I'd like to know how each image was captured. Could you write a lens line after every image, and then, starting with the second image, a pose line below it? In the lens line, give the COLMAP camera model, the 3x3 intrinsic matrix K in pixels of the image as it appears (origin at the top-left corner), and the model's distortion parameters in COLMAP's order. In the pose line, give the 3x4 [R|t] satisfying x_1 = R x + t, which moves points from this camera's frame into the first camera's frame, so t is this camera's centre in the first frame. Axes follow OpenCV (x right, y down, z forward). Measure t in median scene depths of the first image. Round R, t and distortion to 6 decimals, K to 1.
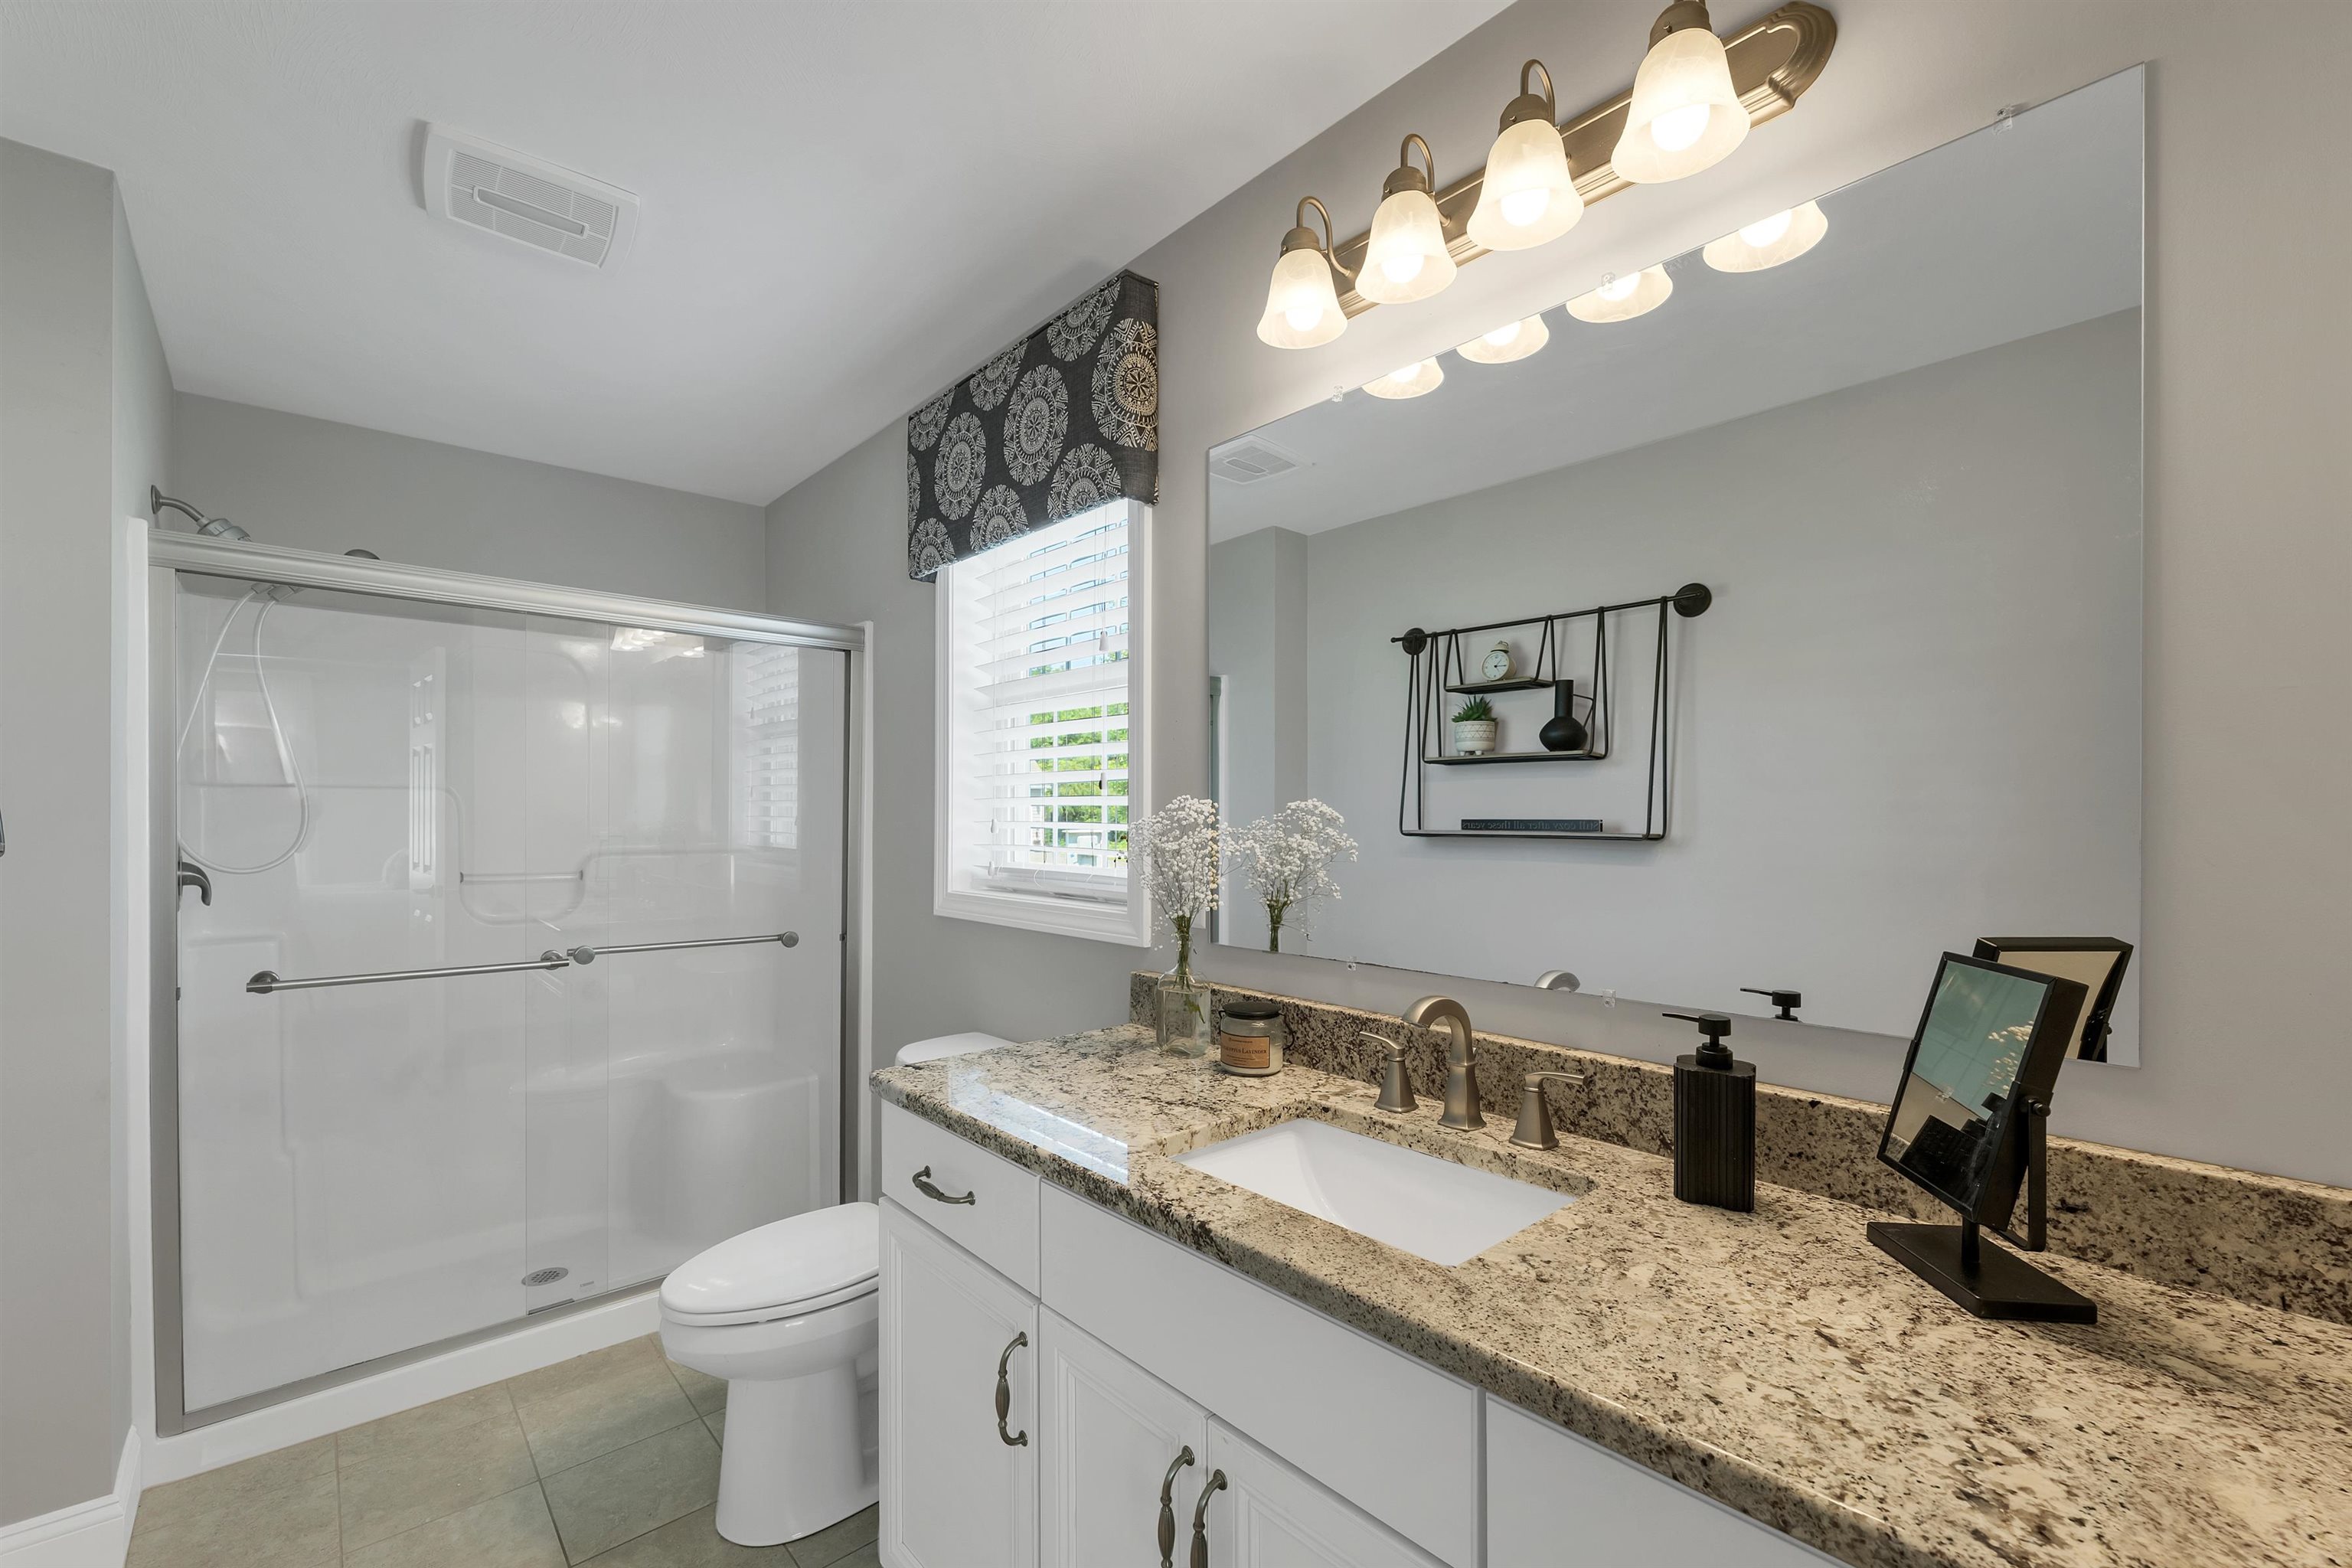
lens RADIAL K [[978.4, 0, 1173.4], [0, 978.4, 797.1], [0, 0, 1]] dist [-0.001751, -0.000226]
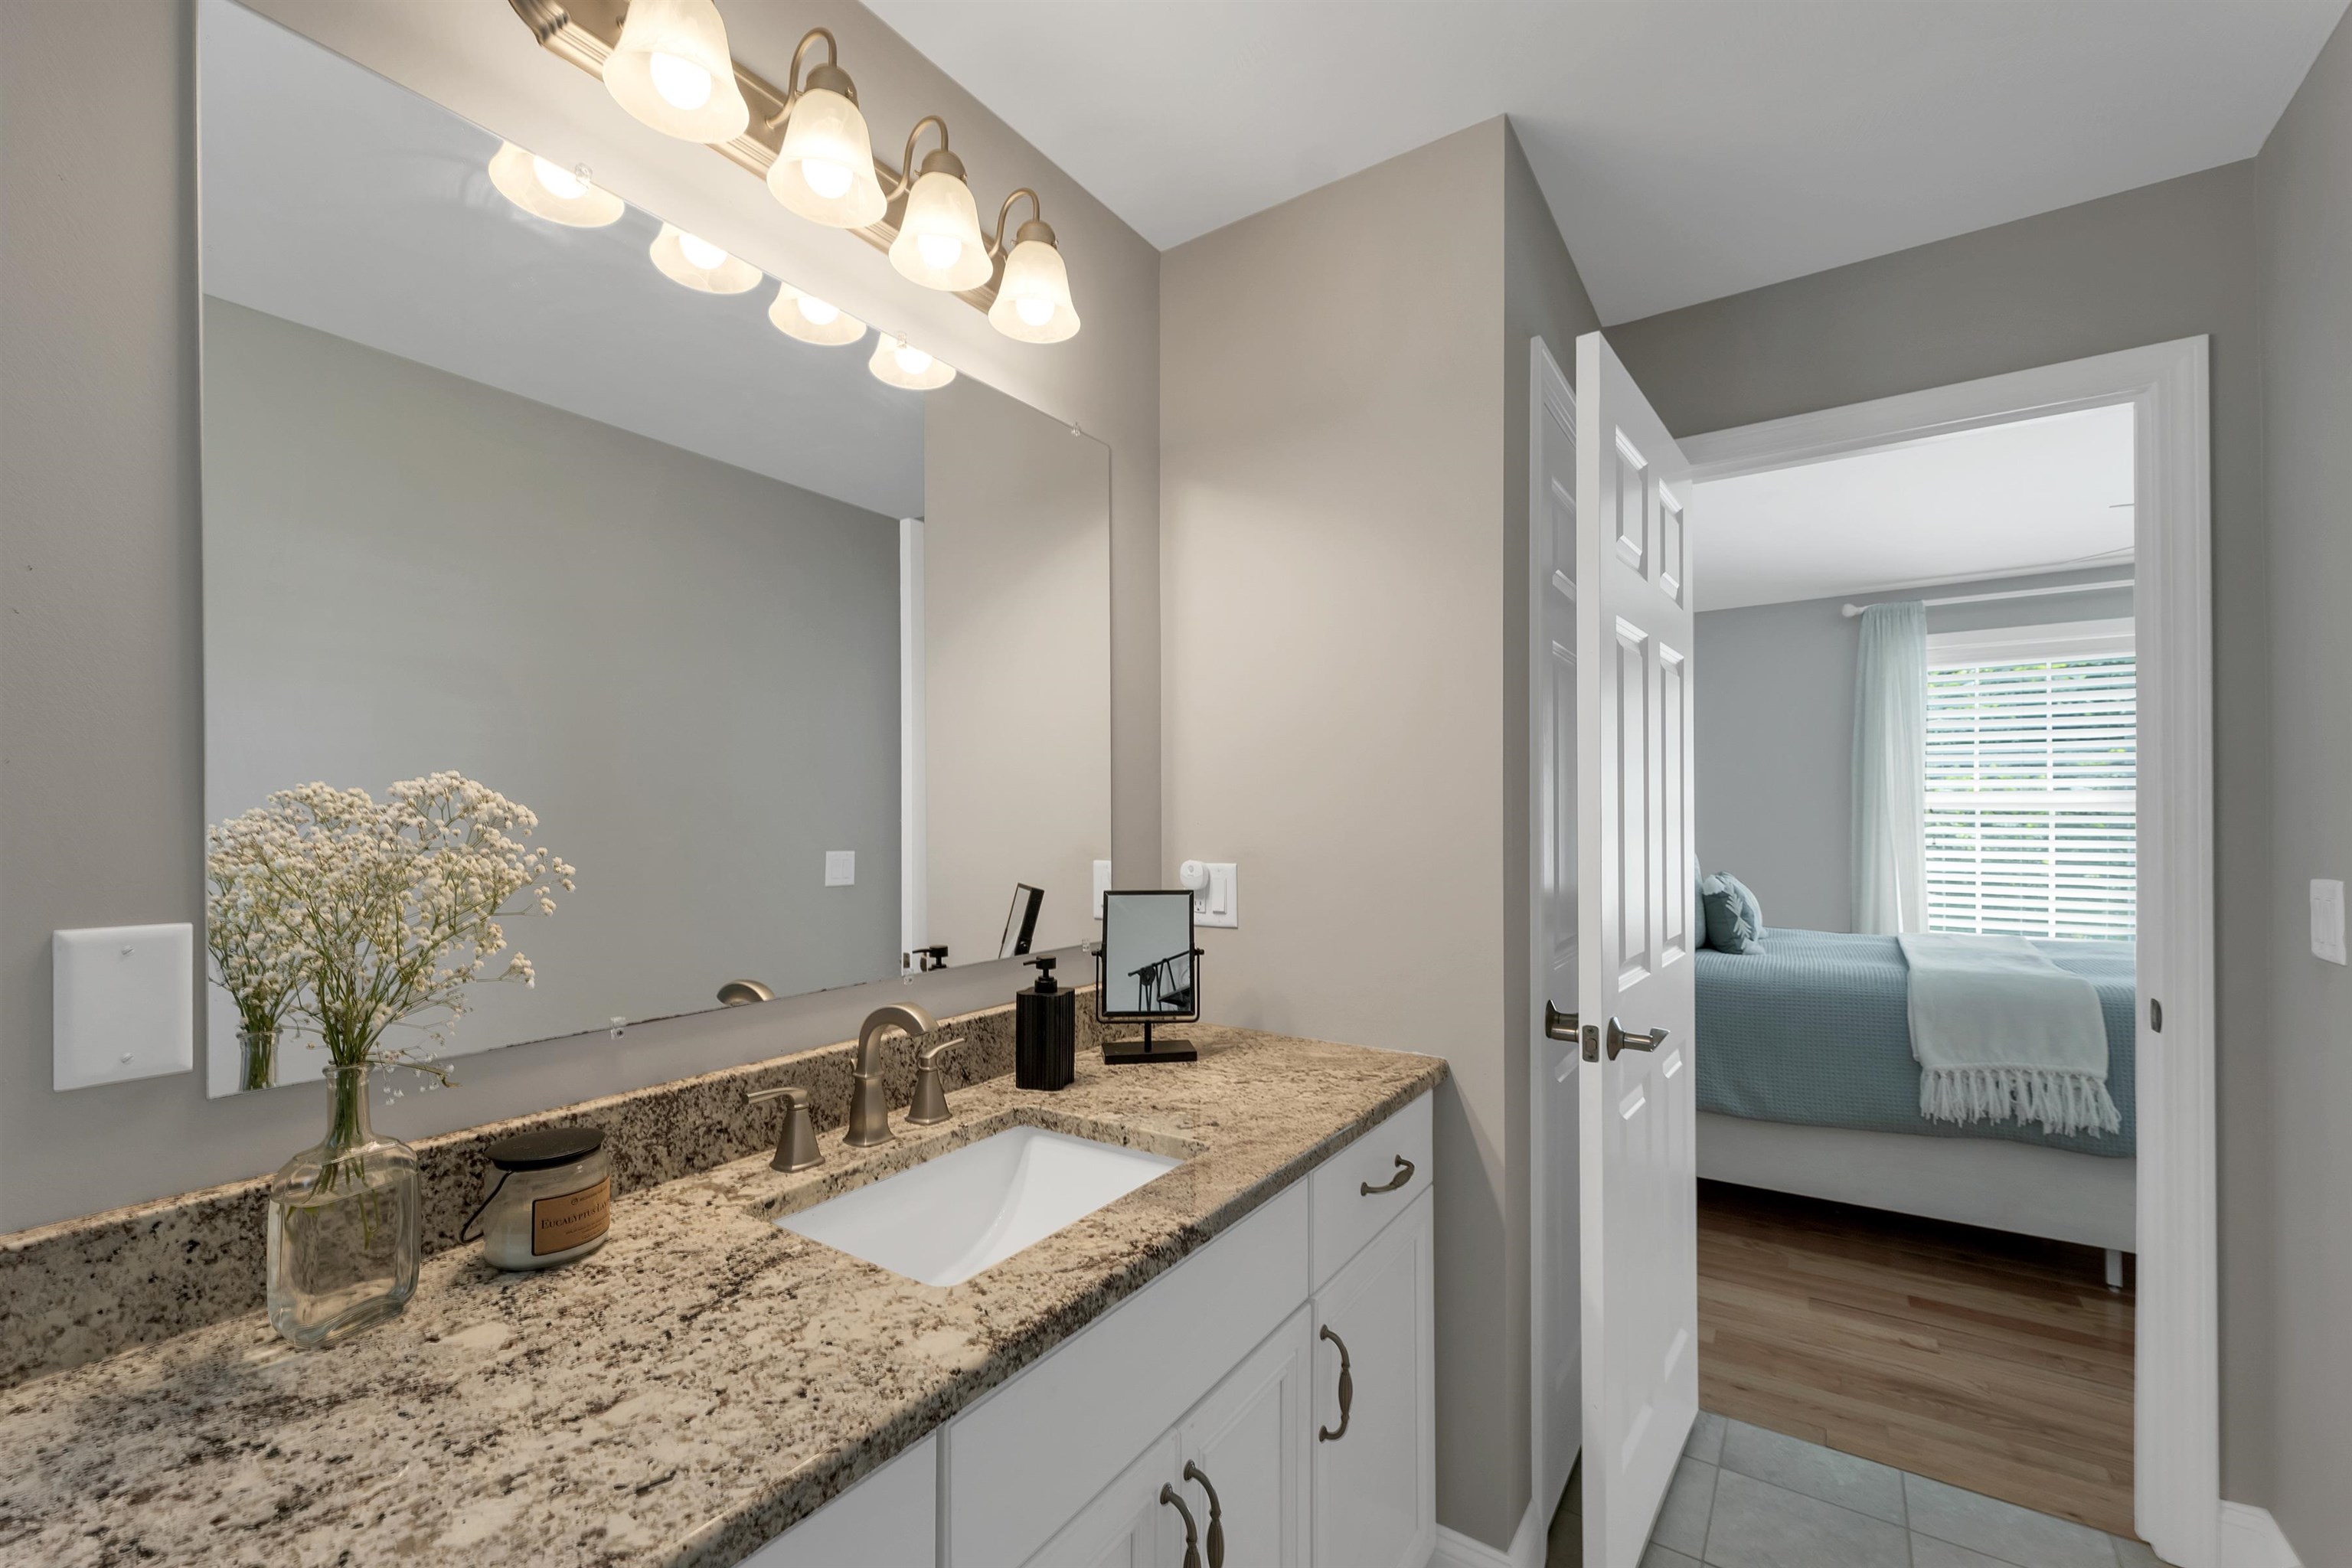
lens RADIAL K [[978.4, 0, 1173.4], [0, 978.4, 797.1], [0, 0, 1]] dist [-0.001751, -0.000226]
pose [[-0.249995, 0.021939, 0.967999, -0.737448], [-0.015742, 0.999519, -0.026719, 0.025744], [-0.968119, -0.021918, -0.249529, 1.008817]]
